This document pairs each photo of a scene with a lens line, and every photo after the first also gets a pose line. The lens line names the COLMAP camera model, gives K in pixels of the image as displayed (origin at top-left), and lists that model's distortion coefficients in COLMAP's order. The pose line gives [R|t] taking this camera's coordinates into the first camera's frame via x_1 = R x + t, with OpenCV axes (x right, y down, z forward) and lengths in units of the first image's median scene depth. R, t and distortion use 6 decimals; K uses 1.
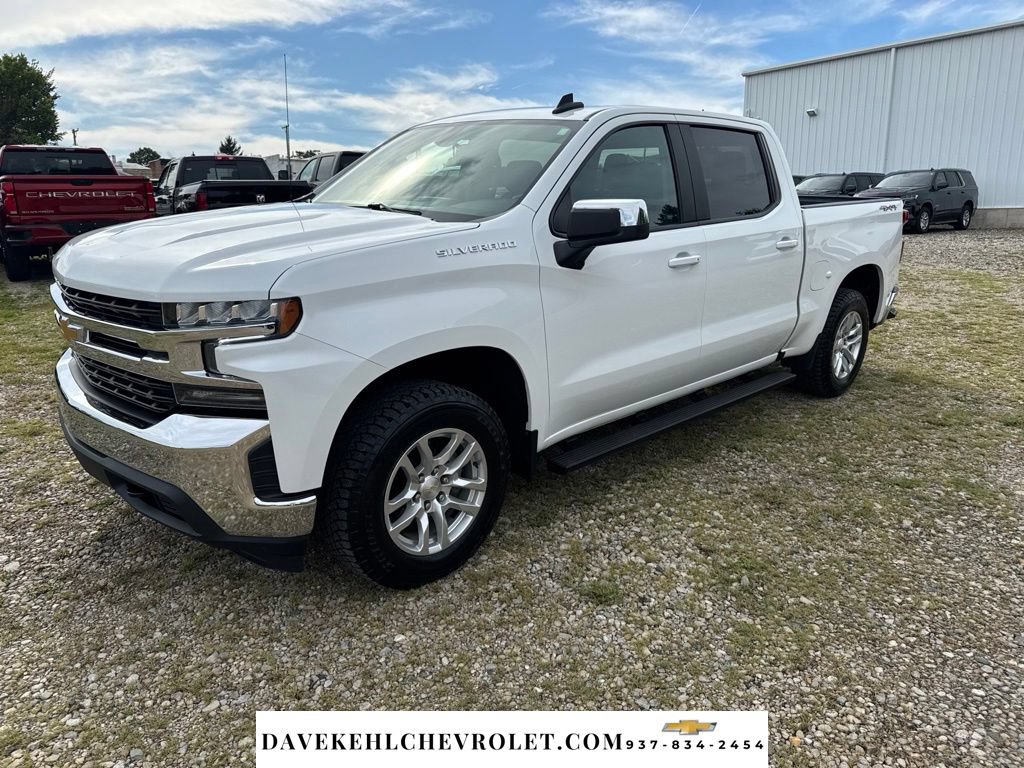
lens RADIAL K [[786.2, 0, 496.2], [0, 786.2, 364.8], [0, 0, 1]] dist [0.026035, -0.039352]
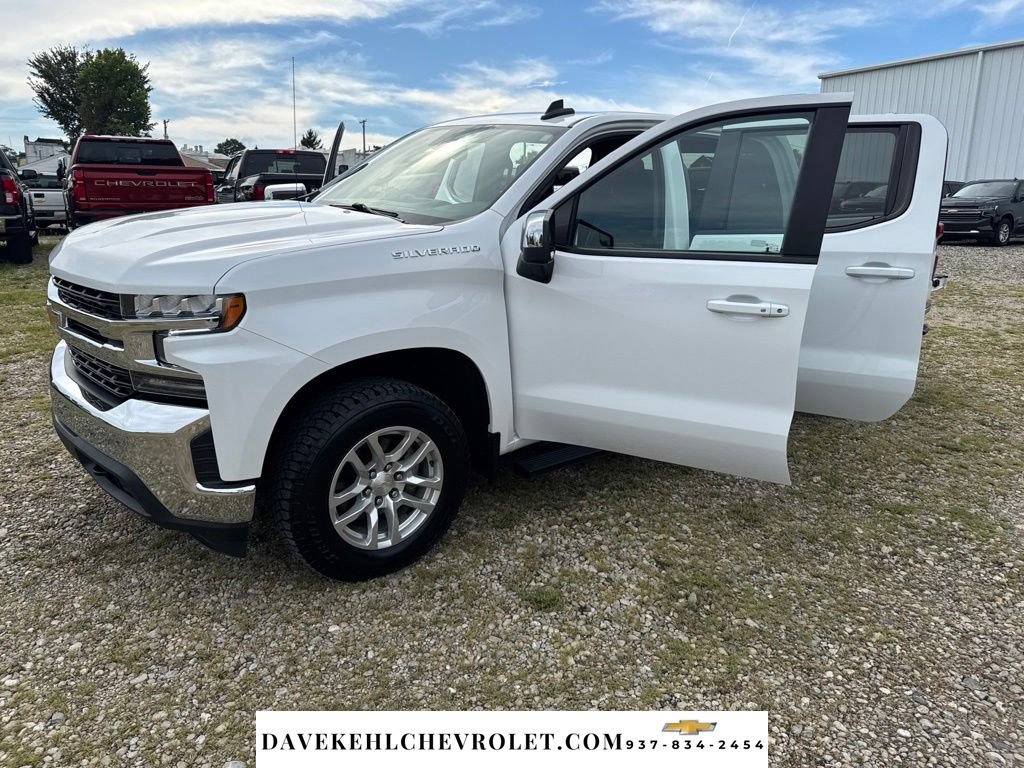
lens RADIAL K [[786.2, 0, 496.2], [0, 786.2, 364.8], [0, 0, 1]] dist [0.026035, -0.039352]
pose [[0.994528, 0.048090, -0.092741, 0.161701], [-0.047564, 0.998837, 0.007874, -0.013298], [0.093012, -0.003419, 0.995659, 0.000431]]
